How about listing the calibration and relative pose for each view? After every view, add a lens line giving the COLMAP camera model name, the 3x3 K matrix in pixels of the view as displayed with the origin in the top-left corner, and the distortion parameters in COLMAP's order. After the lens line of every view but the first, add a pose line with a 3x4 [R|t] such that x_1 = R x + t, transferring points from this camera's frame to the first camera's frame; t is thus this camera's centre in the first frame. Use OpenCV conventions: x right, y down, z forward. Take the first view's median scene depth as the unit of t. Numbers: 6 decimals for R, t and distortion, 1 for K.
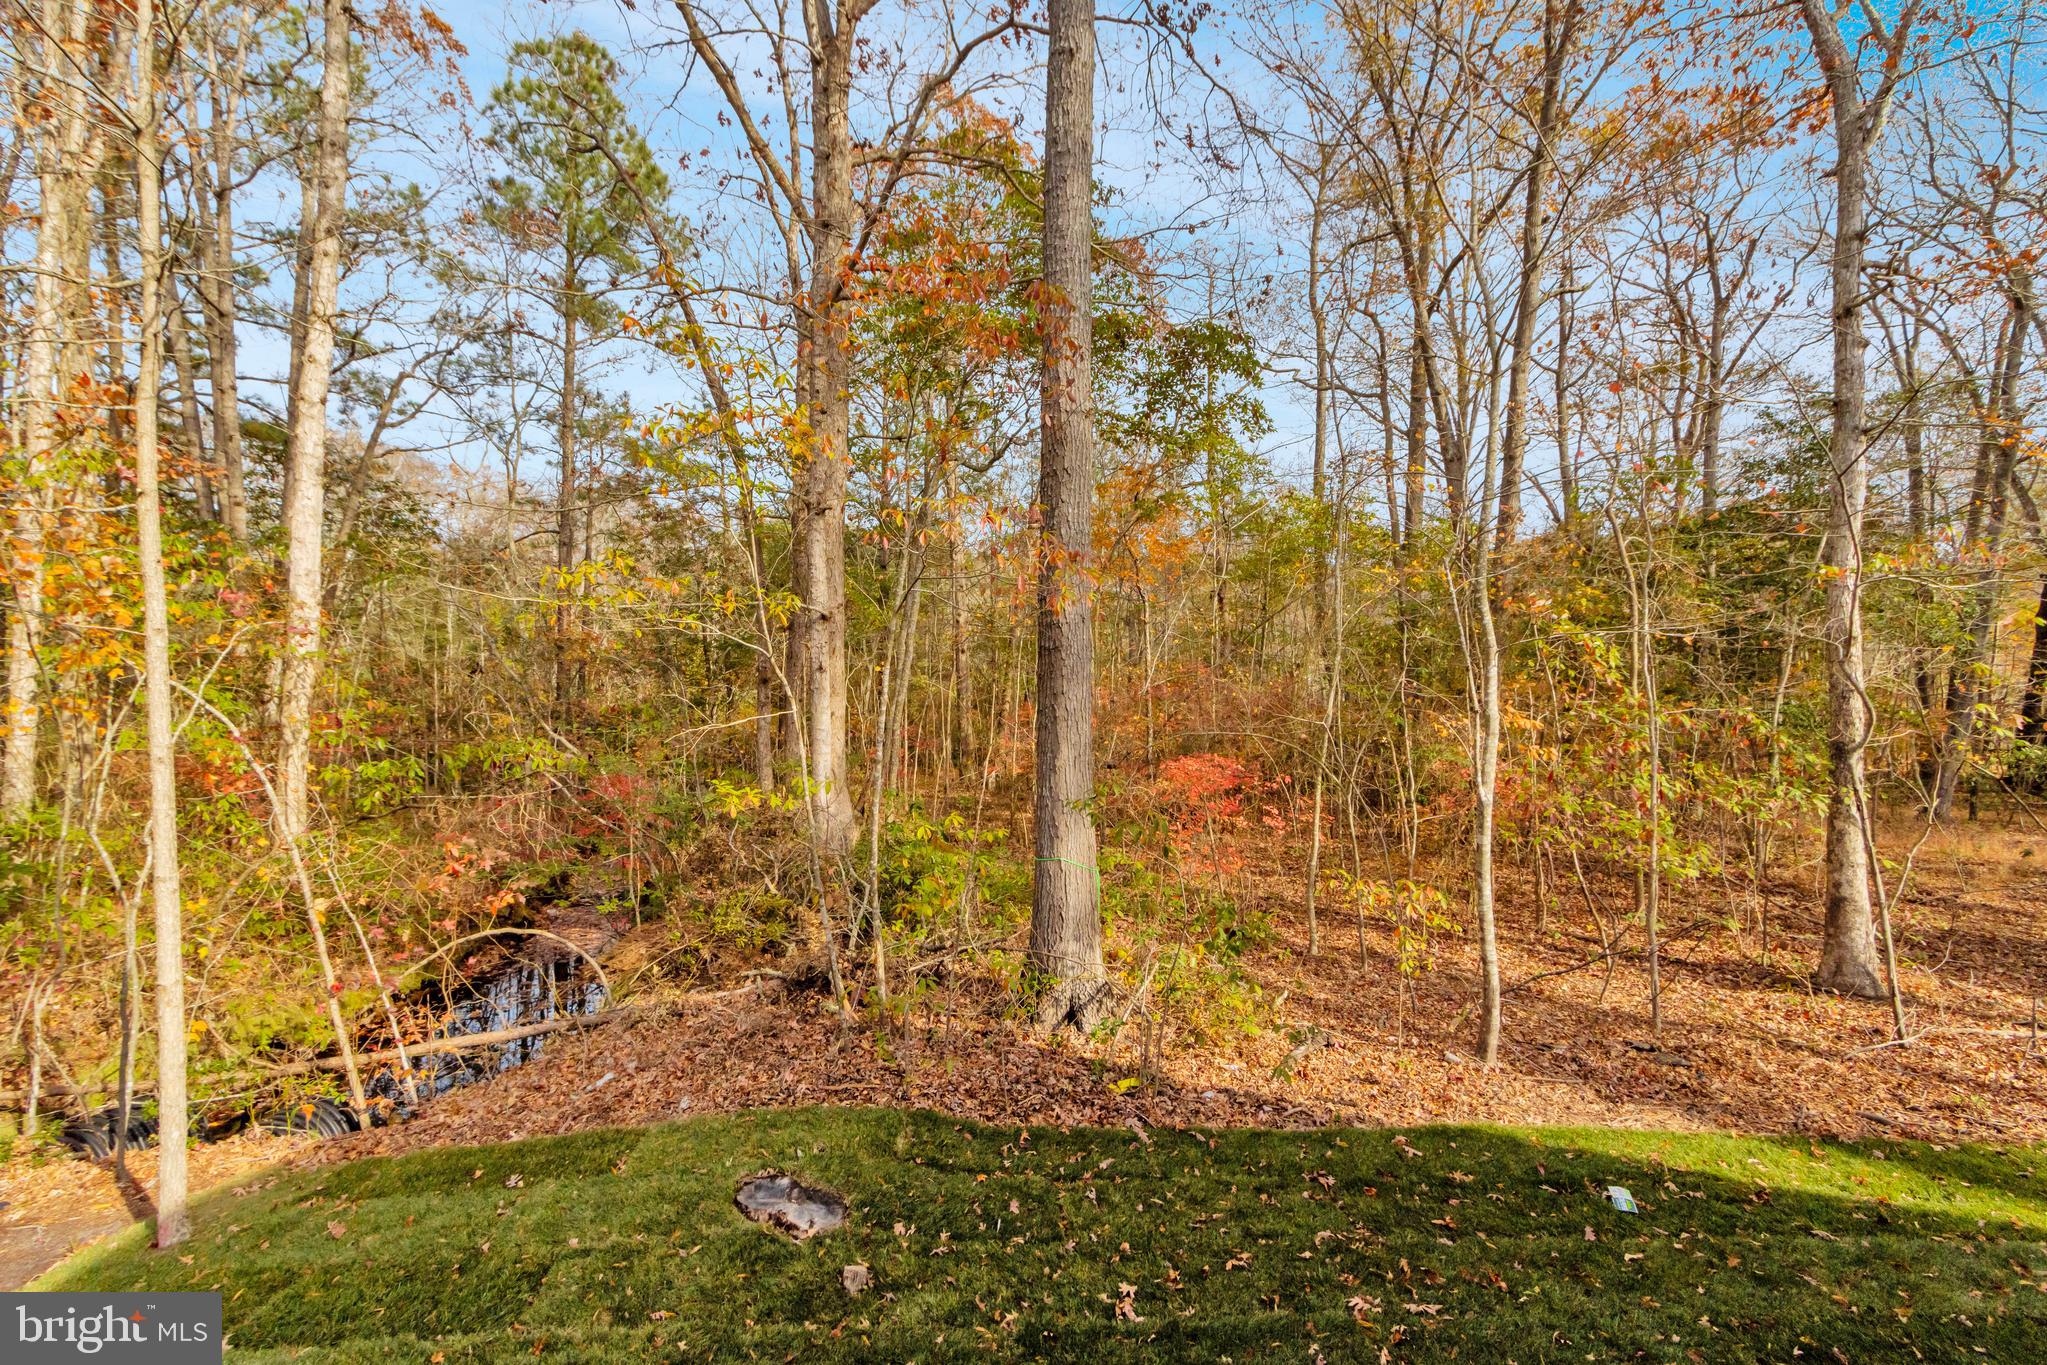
lens RADIAL K [[957.6, 0, 995.0], [0, 957.6, 683.2], [0, 0, 1]] dist [-0.000808, -0.000038]
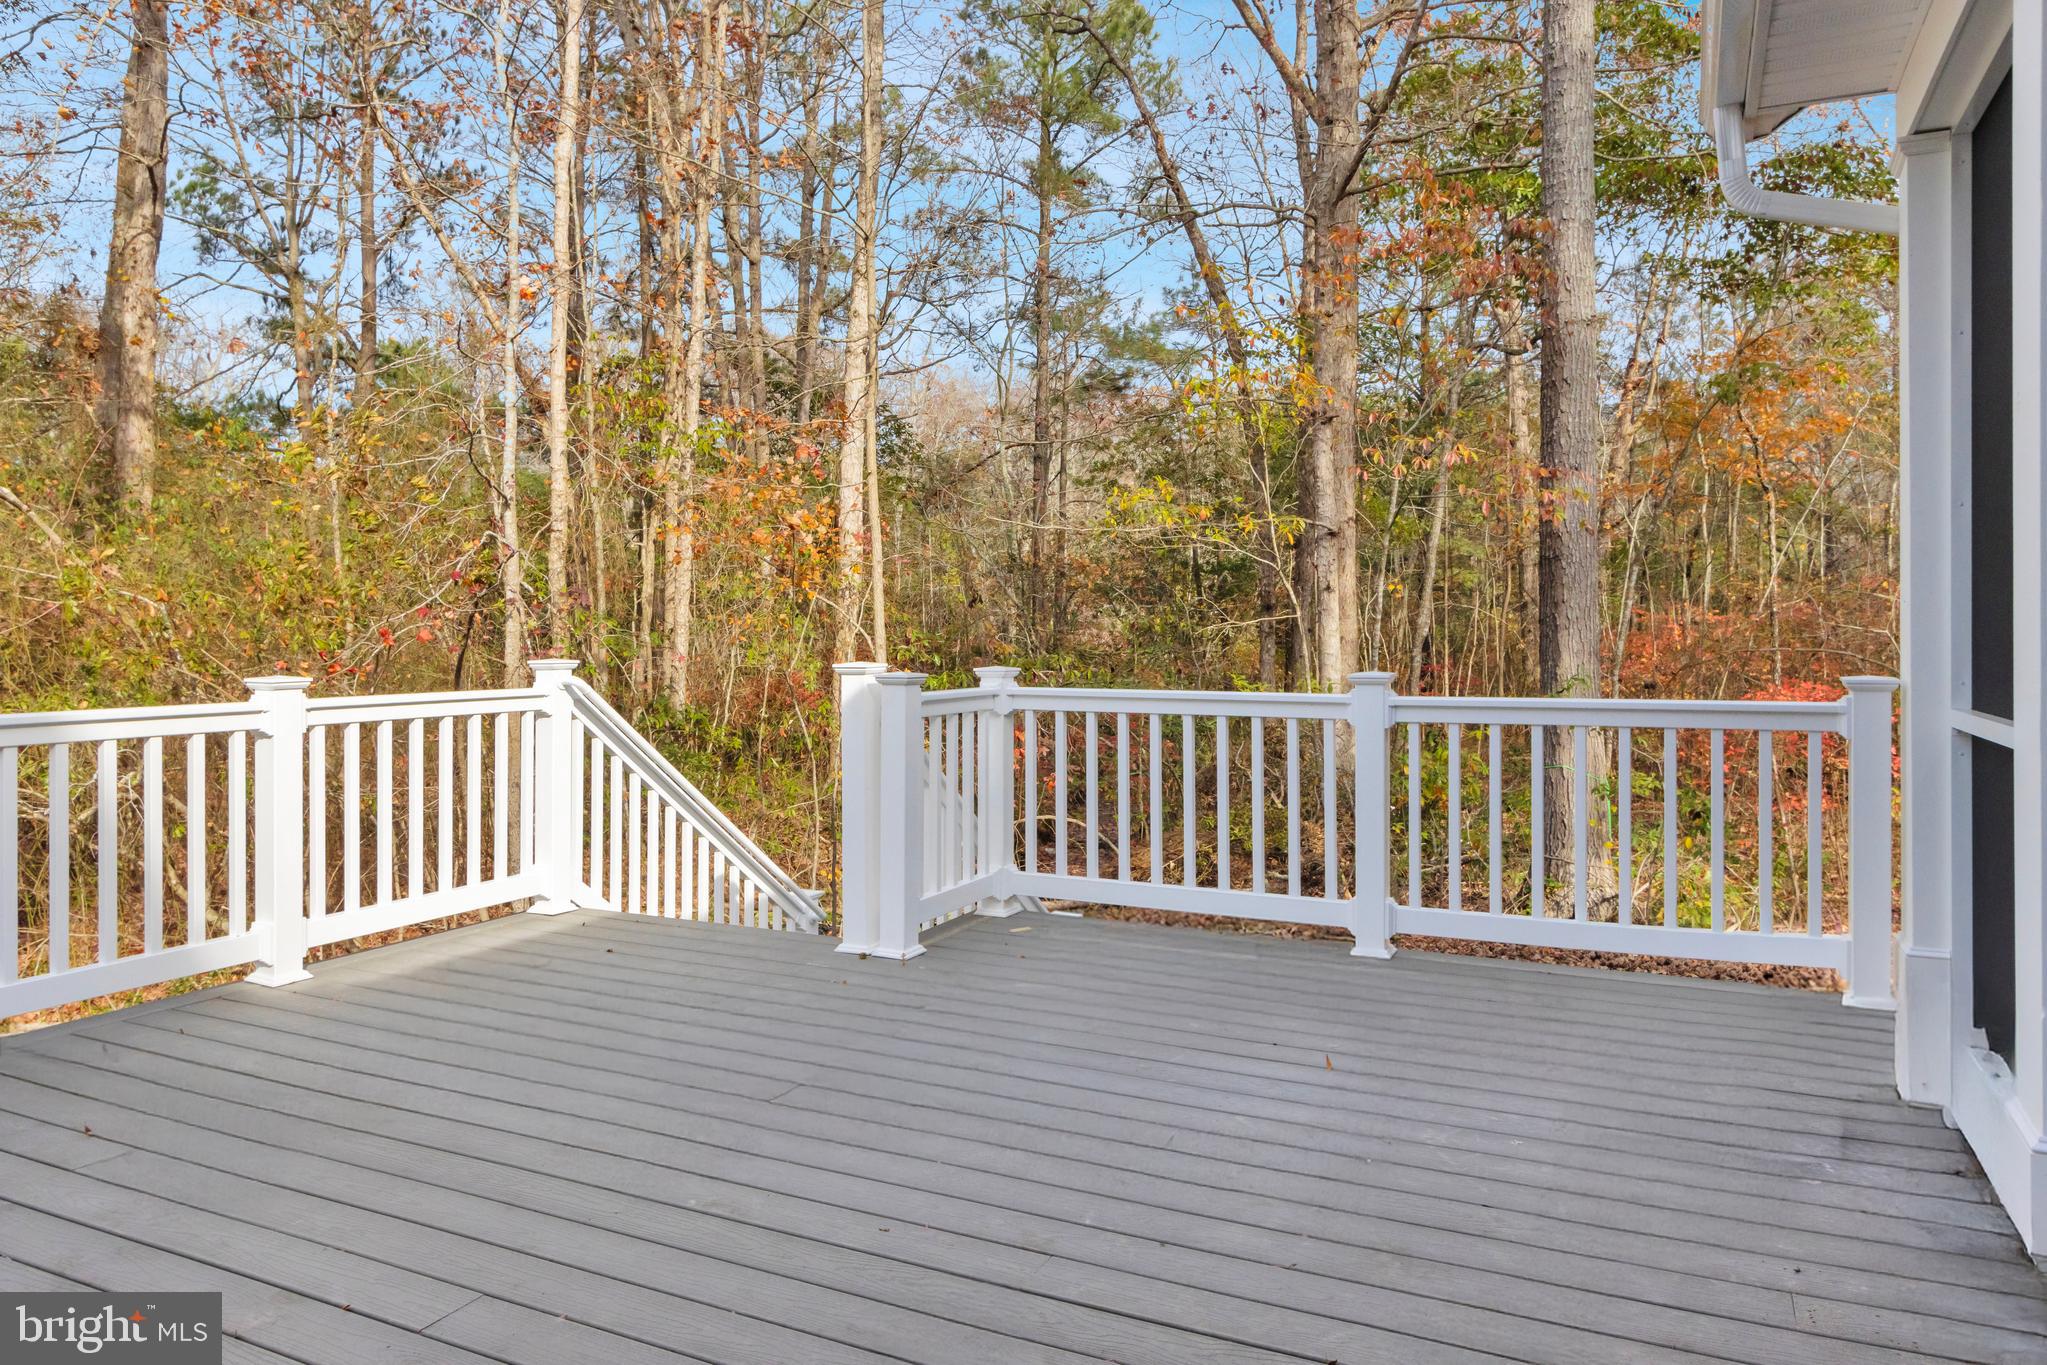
lens RADIAL K [[1354.8, 0, 1023.5], [0, 1354.8, 682.5], [0, 0, 1]] dist [0.003718, 0.000530]
pose [[0.915978, 0.004852, -0.401198, 0.038707], [0.012674, 0.999078, 0.041018, 0.009291], [0.401027, -0.042656, 0.915072, -0.168323]]
